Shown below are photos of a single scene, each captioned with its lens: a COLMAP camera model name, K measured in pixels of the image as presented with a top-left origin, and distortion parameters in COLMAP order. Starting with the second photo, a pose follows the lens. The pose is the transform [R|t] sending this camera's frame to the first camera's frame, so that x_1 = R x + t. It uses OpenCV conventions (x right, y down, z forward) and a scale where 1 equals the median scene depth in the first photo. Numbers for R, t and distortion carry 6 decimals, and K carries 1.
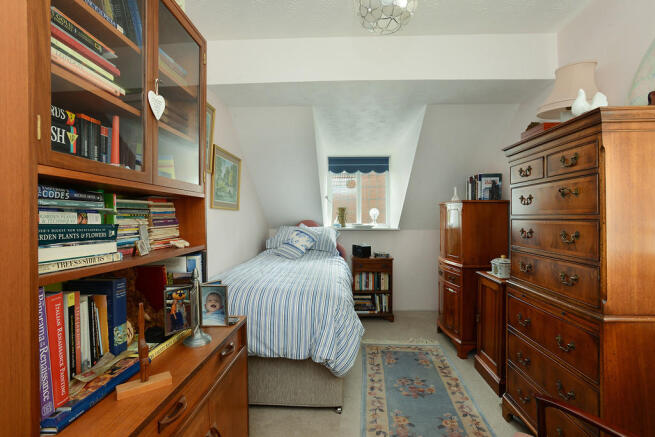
lens RADIAL K [[312.7, 0, 329.5], [0, 312.7, 217.7], [0, 0, 1]] dist [-0.050632, 0.026426]
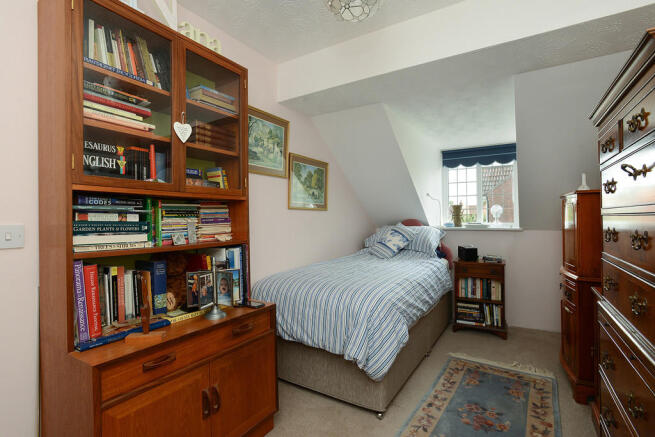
lens RADIAL K [[312.7, 0, 329.5], [0, 312.7, 217.7], [0, 0, 1]] dist [-0.050632, 0.026426]
pose [[0.874199, -0.009702, -0.485470, 0.382901], [0.009604, 0.999950, -0.002690, 0.008025], [0.485472, -0.002311, 0.874249, 0.089214]]
